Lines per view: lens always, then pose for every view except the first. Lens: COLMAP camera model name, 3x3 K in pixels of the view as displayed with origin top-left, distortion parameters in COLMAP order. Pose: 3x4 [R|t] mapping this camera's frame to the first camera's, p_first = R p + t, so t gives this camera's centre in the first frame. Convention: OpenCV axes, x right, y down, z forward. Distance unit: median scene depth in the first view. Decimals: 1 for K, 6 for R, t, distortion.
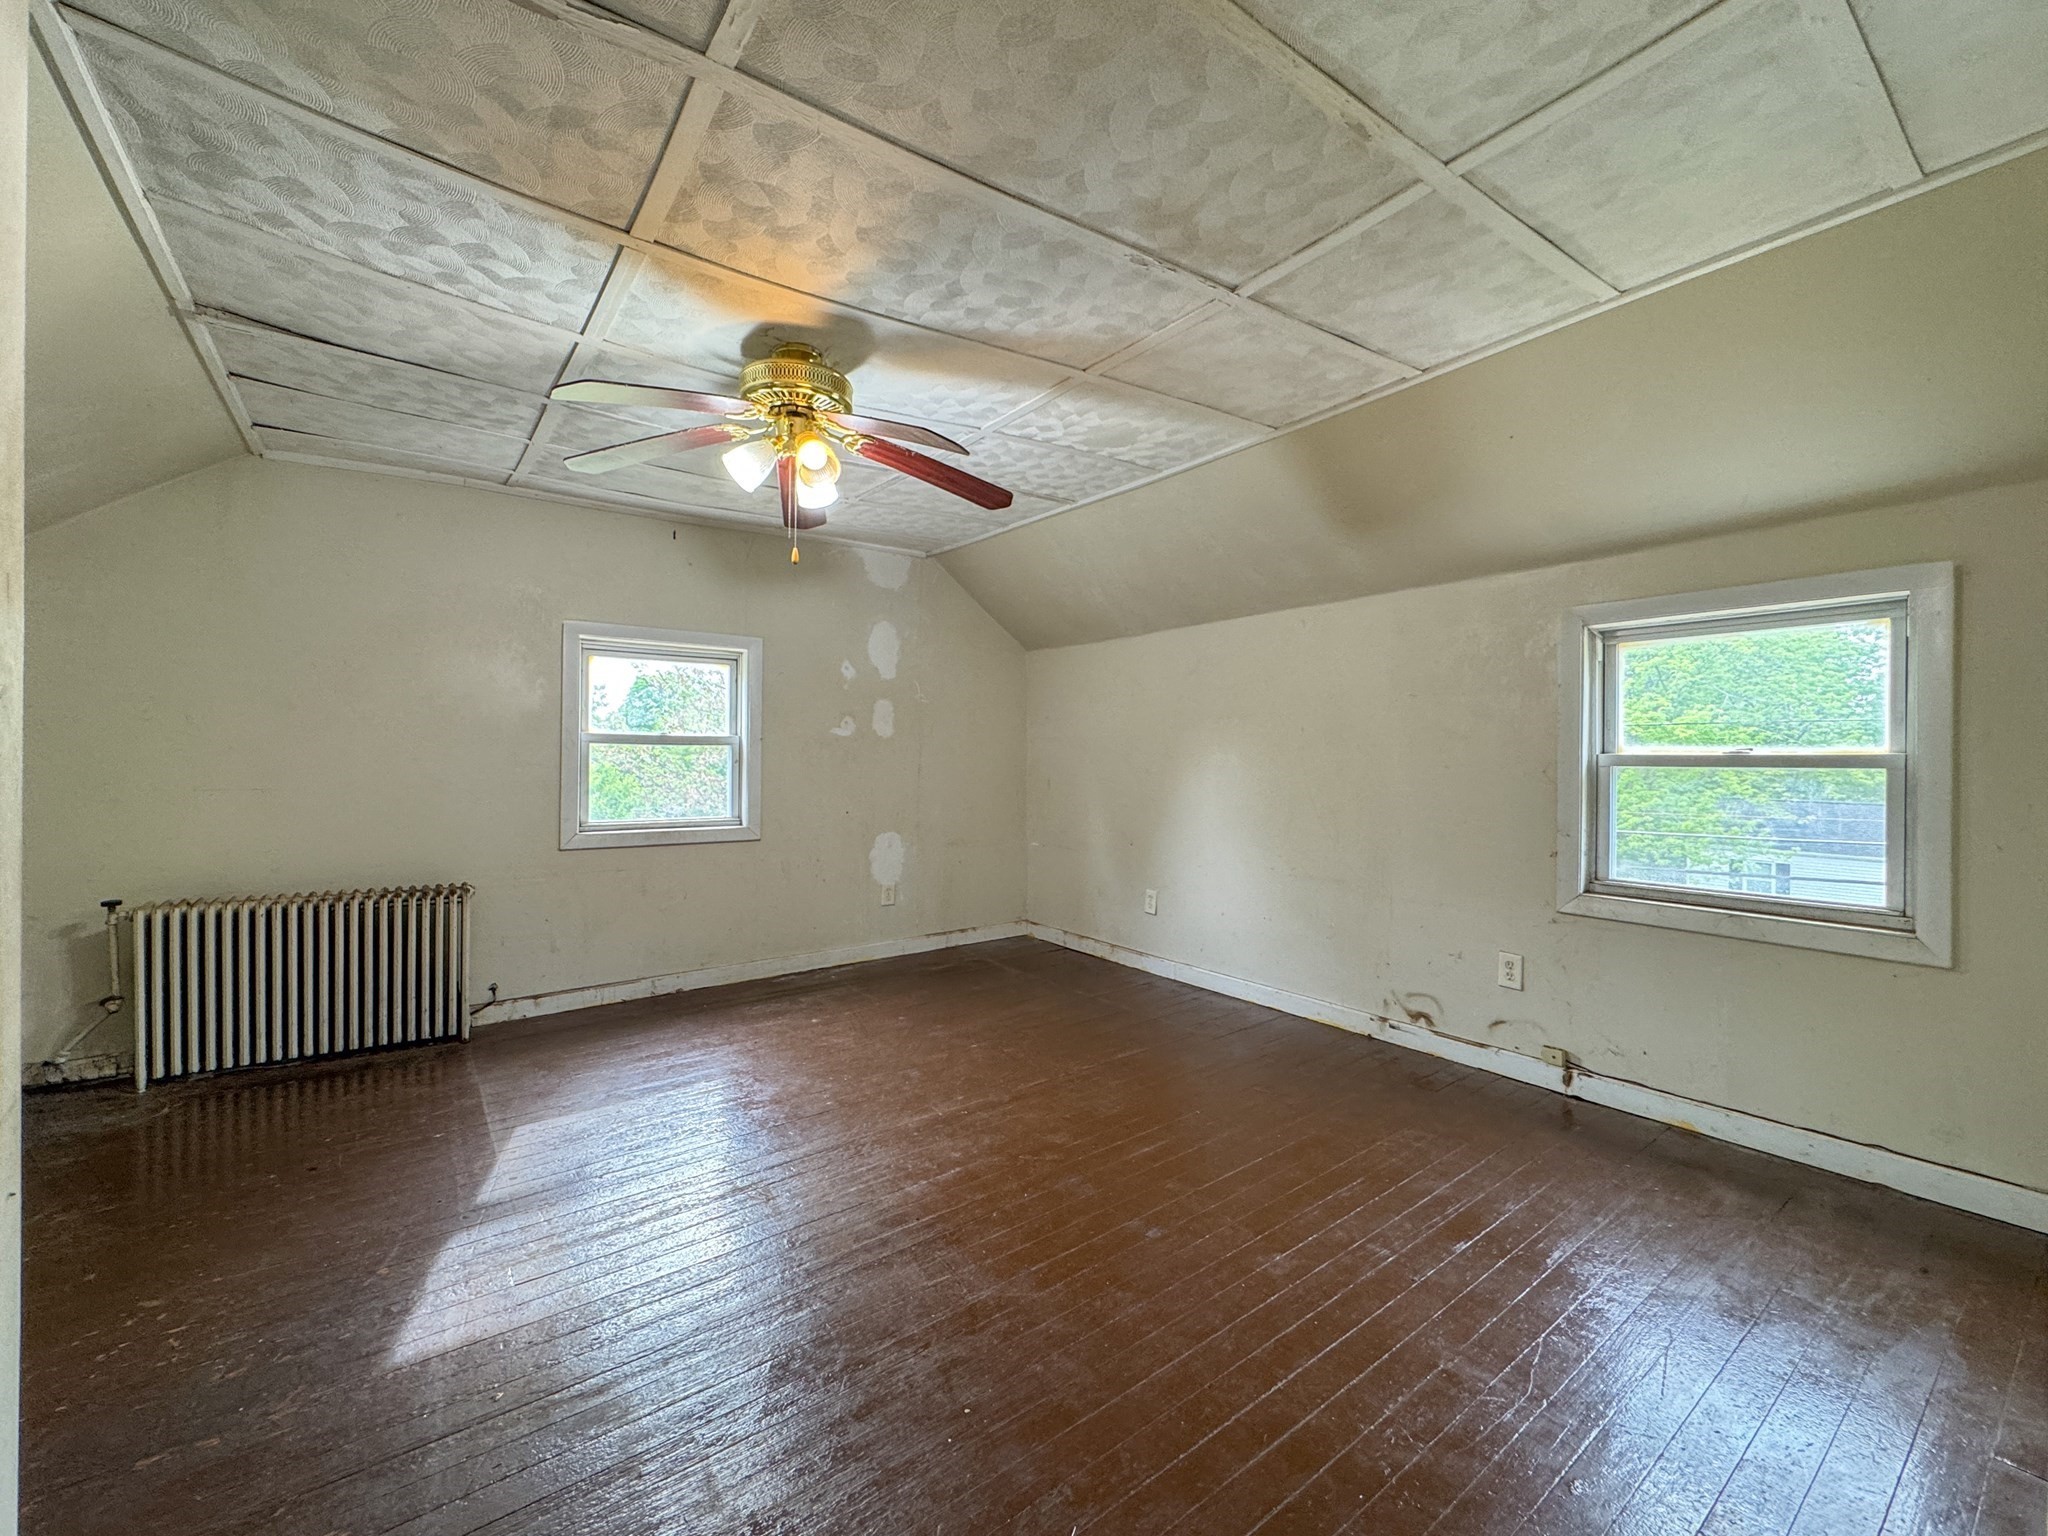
lens RADIAL K [[832.5, 0, 1018.1], [0, 832.5, 765.1], [0, 0, 1]] dist [0.001878, 0.000948]
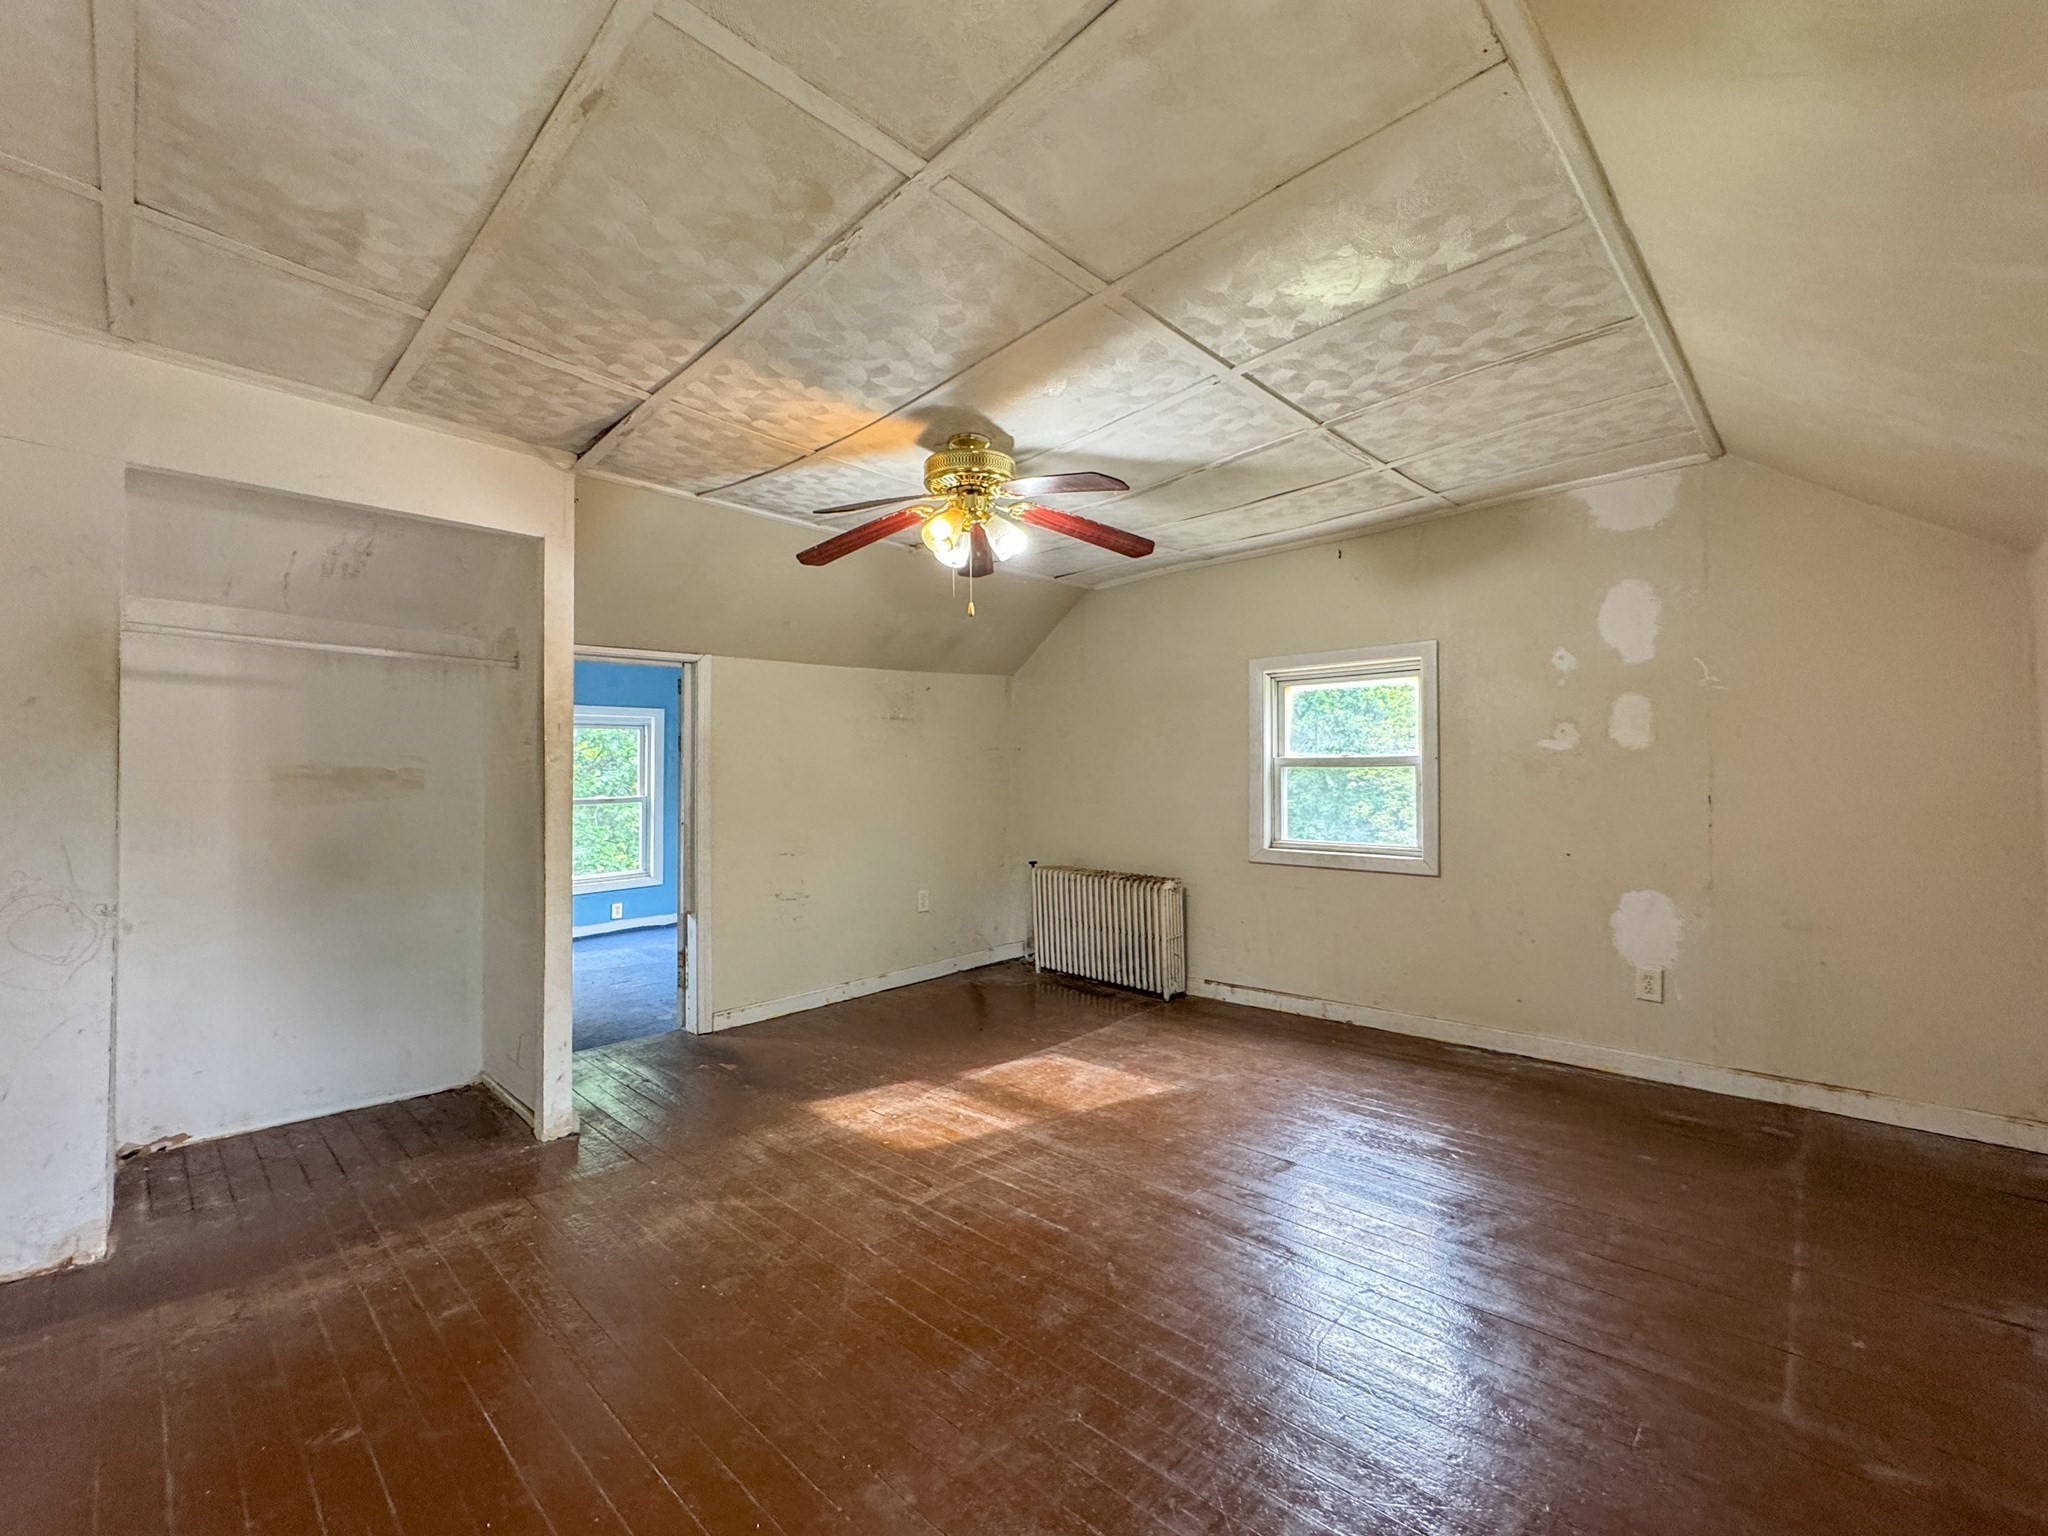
lens RADIAL K [[832.5, 0, 1018.1], [0, 832.5, 765.1], [0, 0, 1]] dist [0.001878, 0.000948]
pose [[0.200021, -0.021724, -0.979551, 0.478071], [-0.006673, 0.999701, -0.023534, -0.001131], [0.979769, 0.011244, 0.199816, 0.440639]]
